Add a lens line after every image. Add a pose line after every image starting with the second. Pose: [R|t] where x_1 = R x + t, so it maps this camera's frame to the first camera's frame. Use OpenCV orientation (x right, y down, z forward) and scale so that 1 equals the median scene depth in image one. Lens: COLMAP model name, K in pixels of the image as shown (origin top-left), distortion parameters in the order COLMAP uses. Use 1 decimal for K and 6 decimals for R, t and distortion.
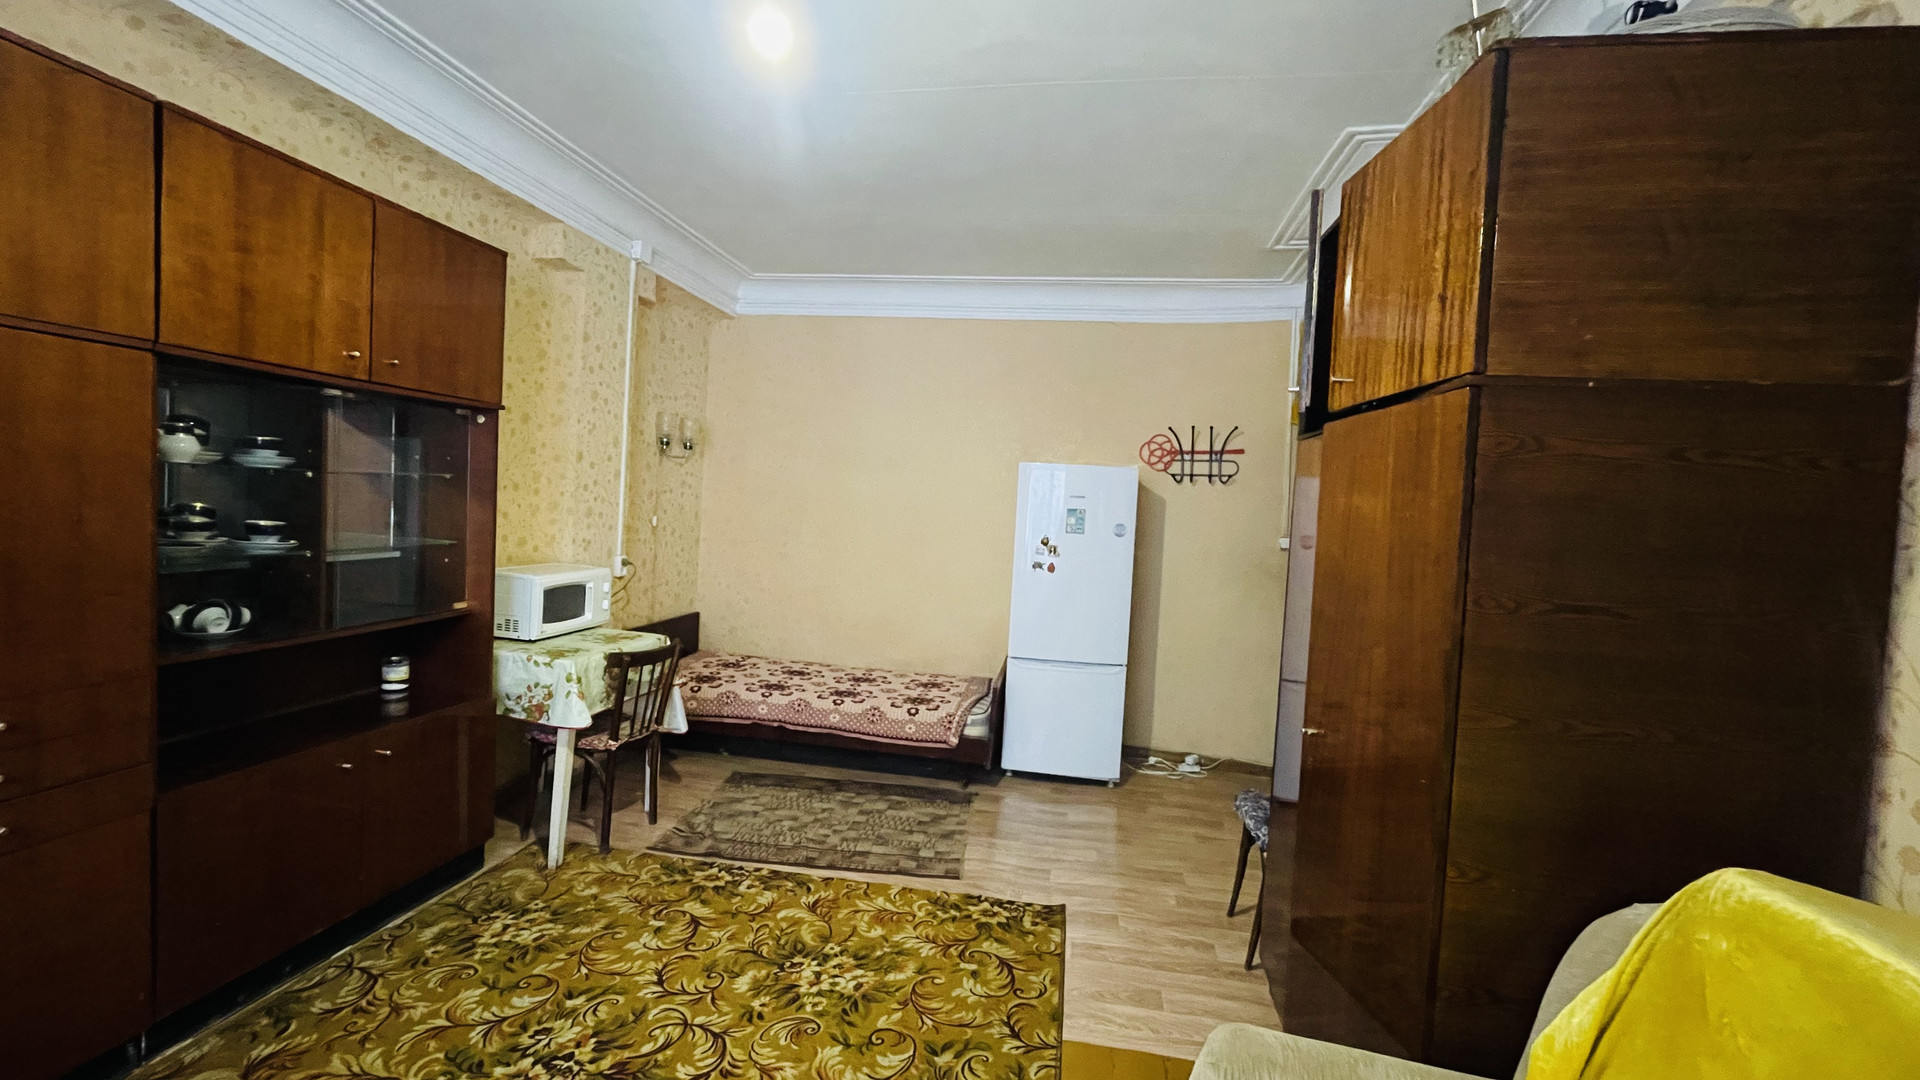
lens RADIAL K [[774.4, 0, 959.8], [0, 774.4, 537.1], [0, 0, 1]] dist [-0.005917, -0.000320]
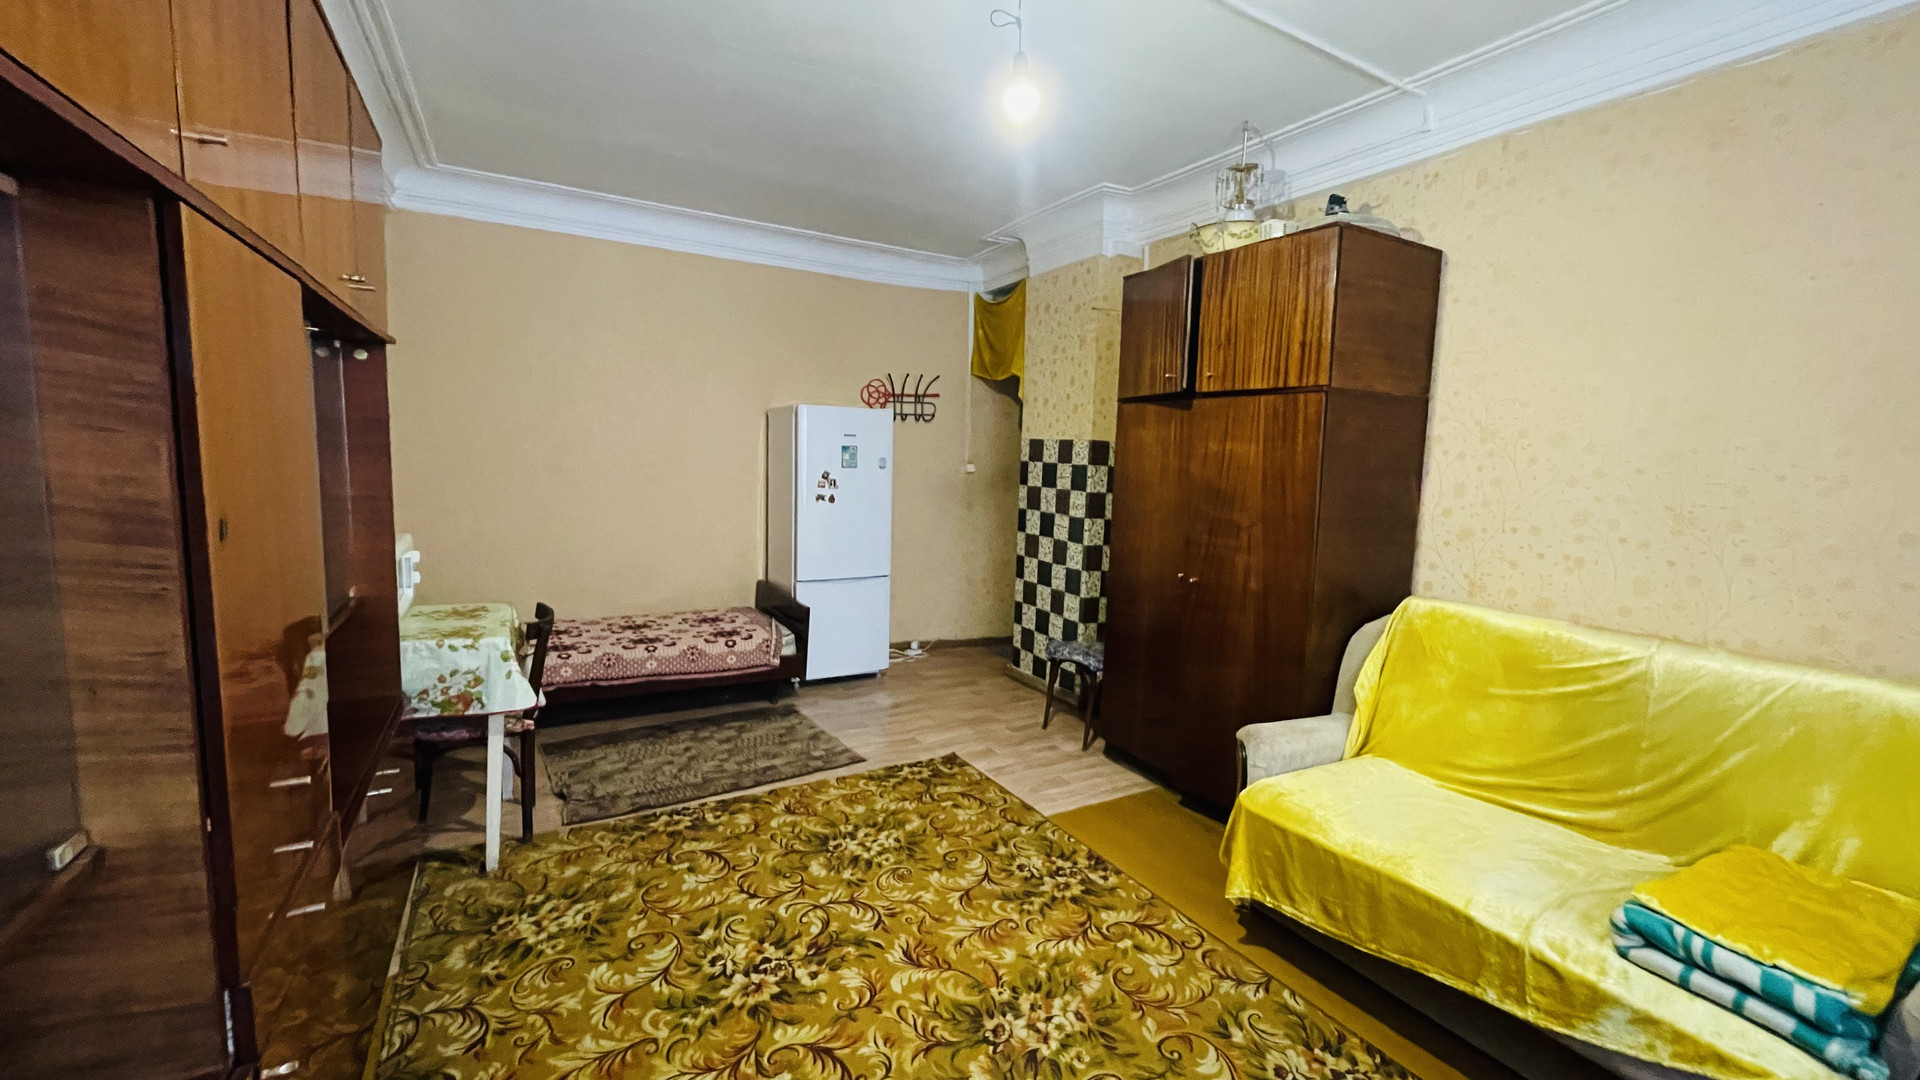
lens RADIAL K [[774.4, 0, 959.8], [0, 774.4, 535.7], [0, 0, 1]] dist [-0.005917, -0.000320]
pose [[0.777181, -0.095044, 0.622058, -0.605321], [0.034707, 0.993498, 0.108434, -0.031242], [-0.628319, -0.062683, 0.775426, -0.003104]]
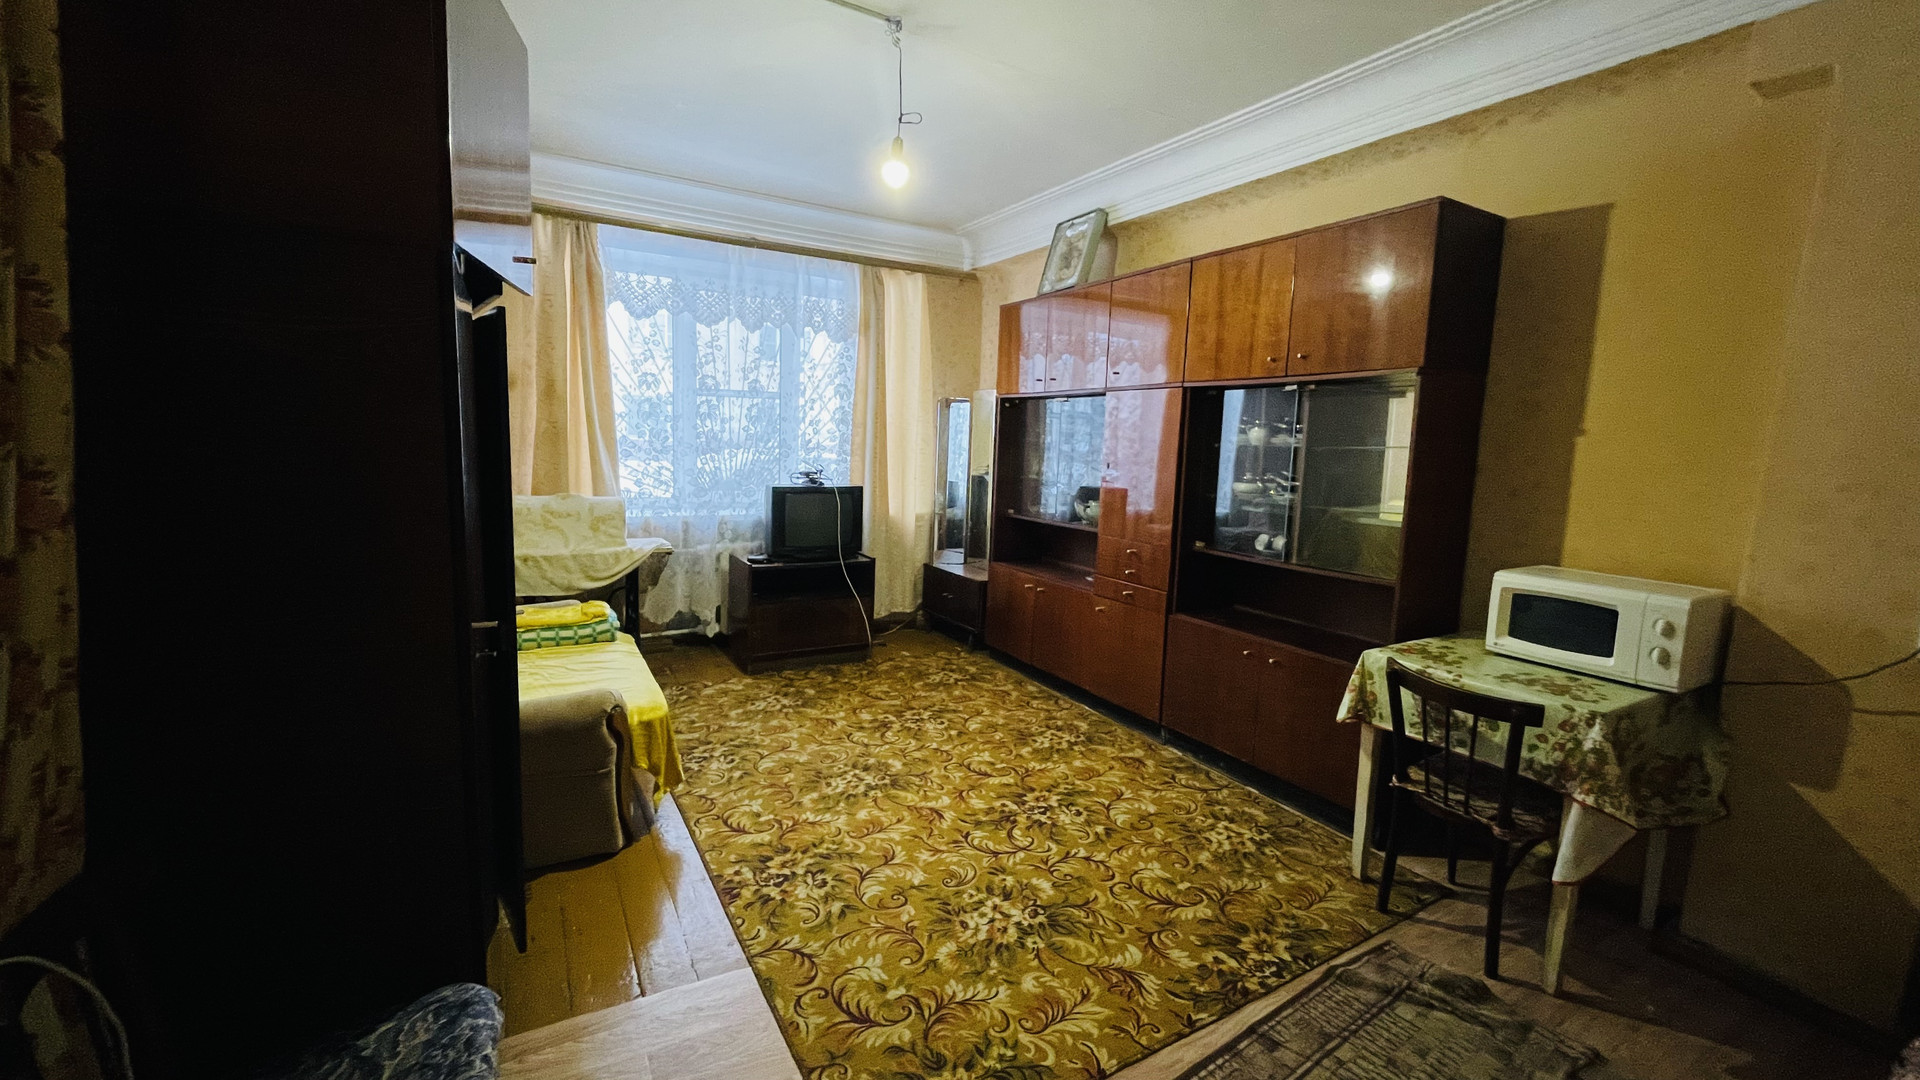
lens RADIAL K [[774.4, 0, 957.5], [0, 774.4, 537.6], [0, 0, 1]] dist [-0.005917, -0.000320]
pose [[-0.769882, -0.001168, -0.638185, 0.393315], [-0.102986, 0.987119, 0.122431, -0.023336], [0.629822, 0.159982, -0.760086, 1.288257]]
